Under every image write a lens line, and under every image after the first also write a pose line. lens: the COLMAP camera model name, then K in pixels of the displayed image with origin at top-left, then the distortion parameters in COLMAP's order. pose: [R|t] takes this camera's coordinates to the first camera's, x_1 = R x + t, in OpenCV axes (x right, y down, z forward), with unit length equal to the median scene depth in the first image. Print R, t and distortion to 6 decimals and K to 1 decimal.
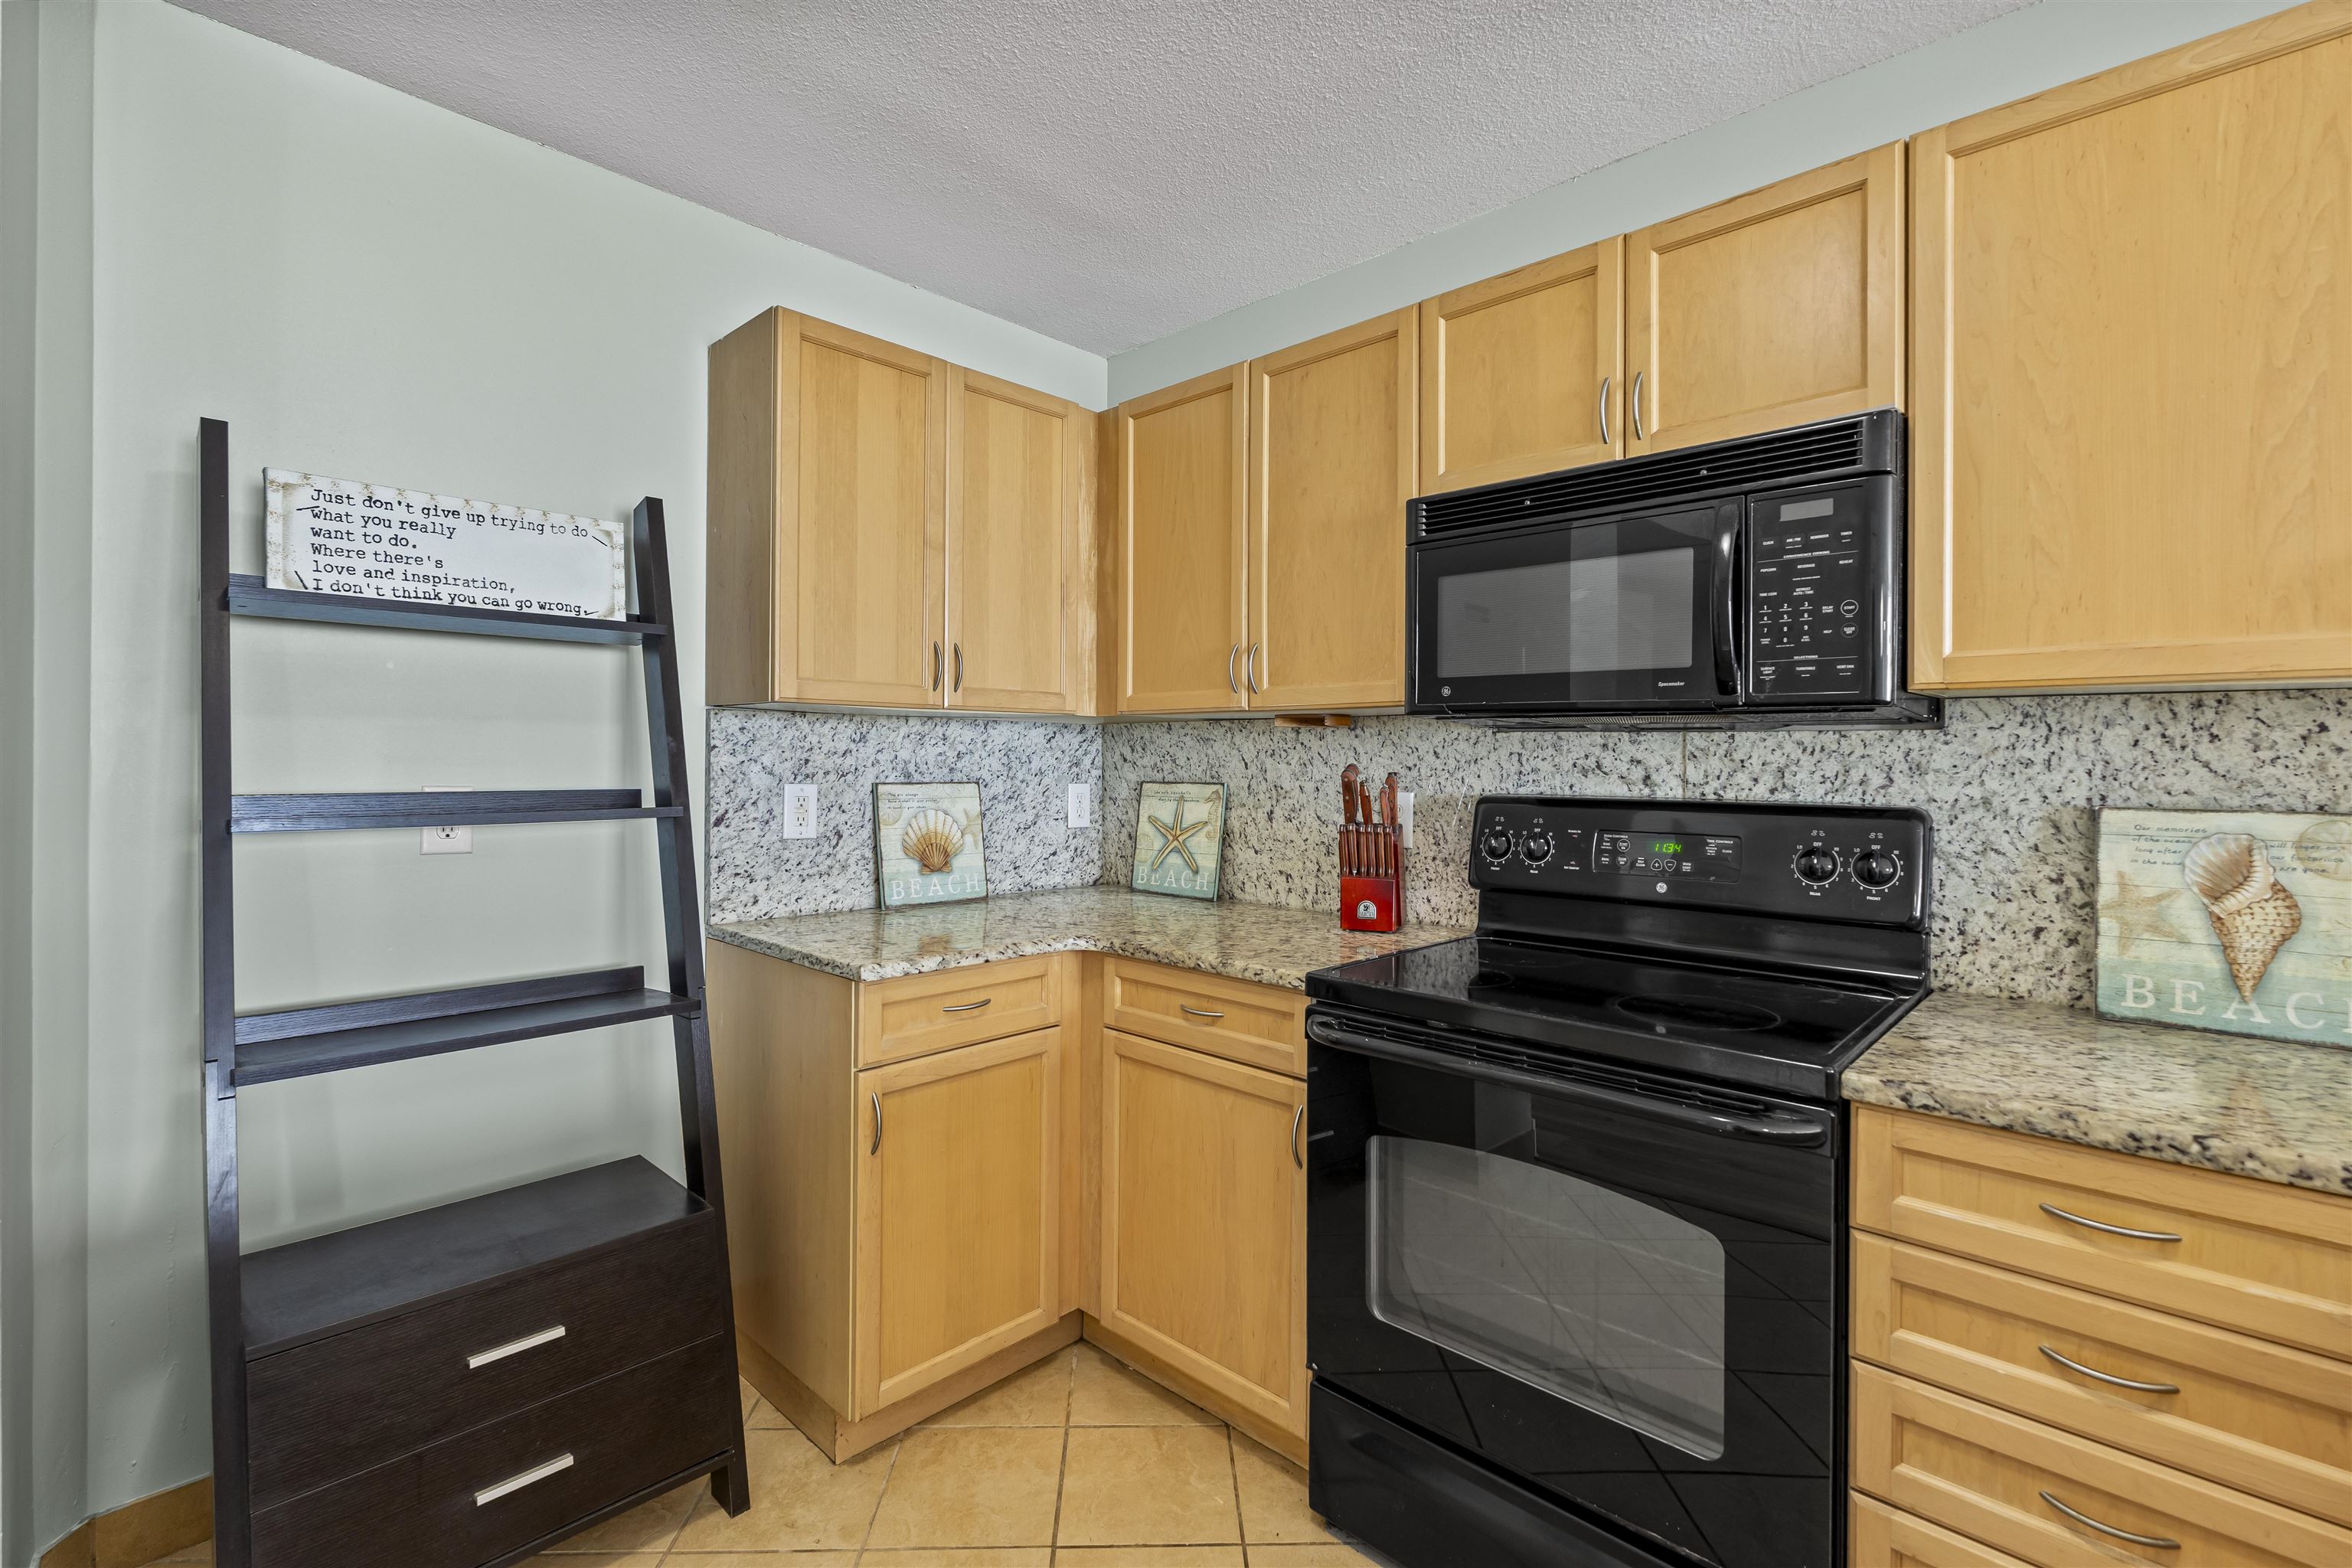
lens RADIAL K [[1046.6, 0, 1182.1], [0, 1046.6, 762.4], [0, 0, 1]] dist [-0.004870, 0.000487]
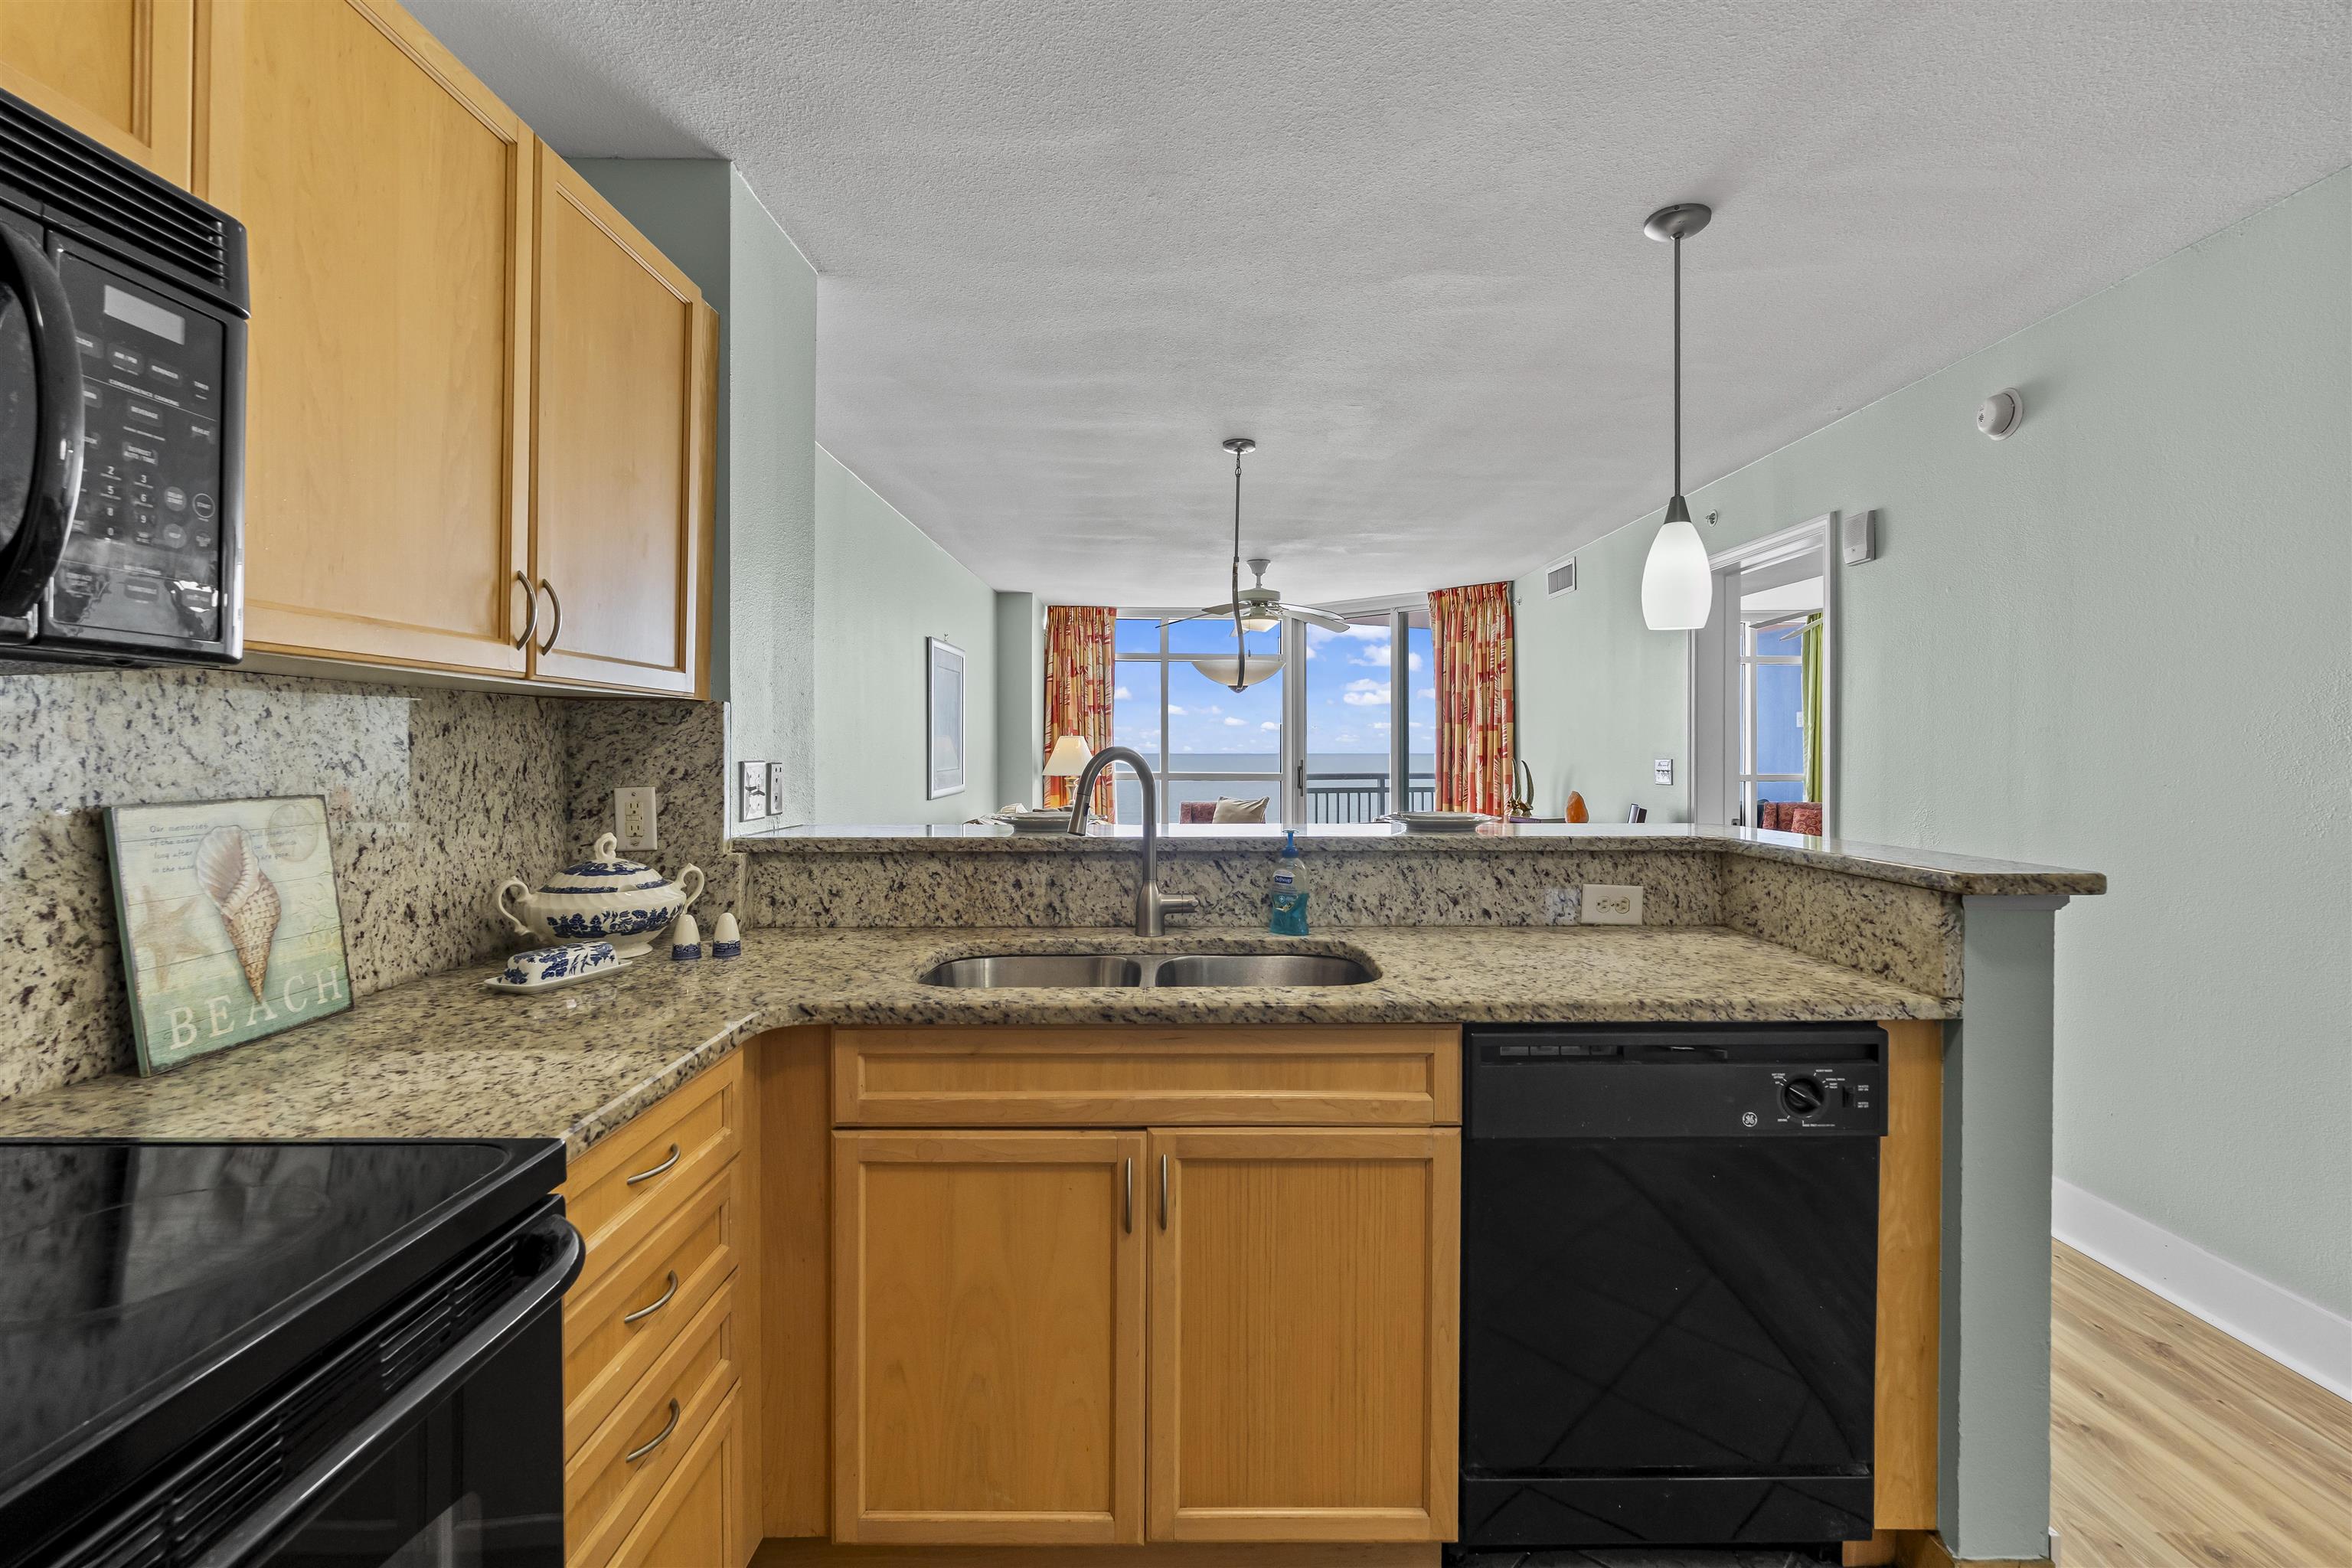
lens RADIAL K [[1046.9, 0, 1187.3], [0, 1046.9, 756.9], [0, 0, 1]] dist [-0.004709, 0.000279]
pose [[-0.698099, -0.013045, 0.715883, -0.169342], [-0.002950, 0.999878, 0.015344, -0.006453], [-0.715996, 0.008600, -0.698052, 0.760957]]
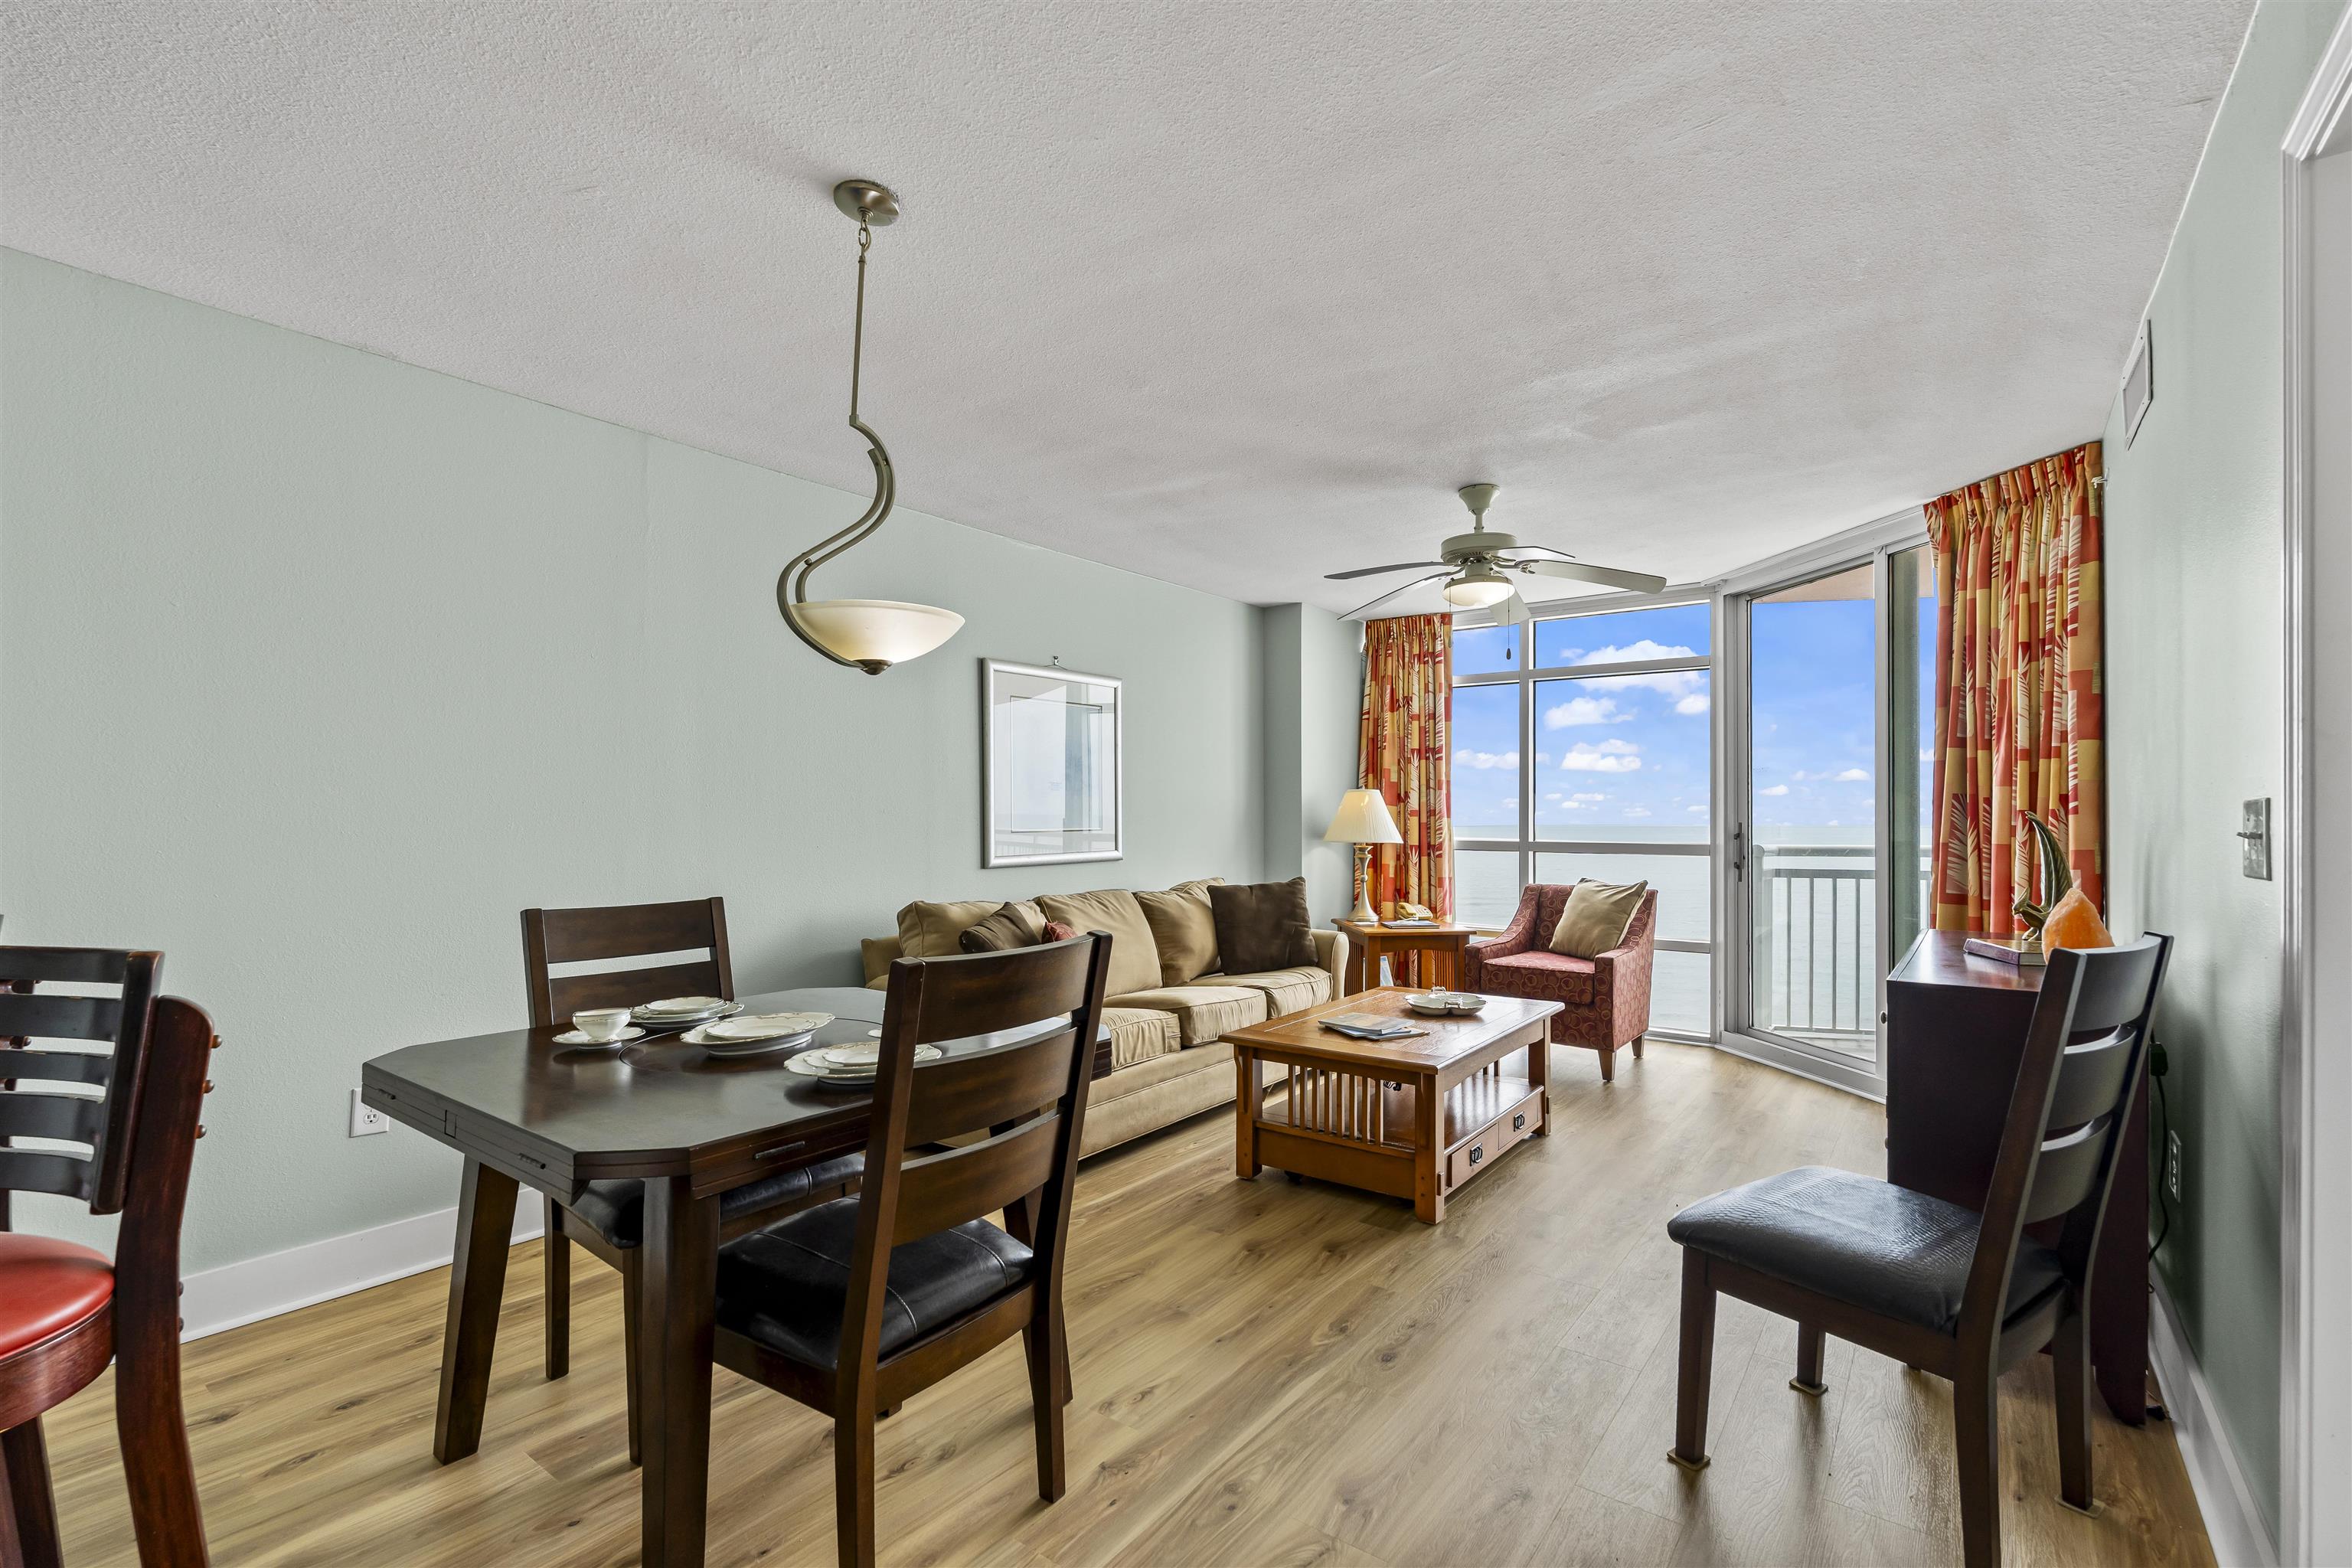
lens RADIAL K [[1045.1, 0, 1180.8], [0, 1045.1, 817.5], [0, 0, 1]] dist [0.000633, -0.000202]
pose [[-0.114620, -0.005327, 0.993395, 0.127495], [0.004433, 0.999973, 0.005874, 0.038919], [-0.993400, 0.005077, -0.114593, -0.959794]]
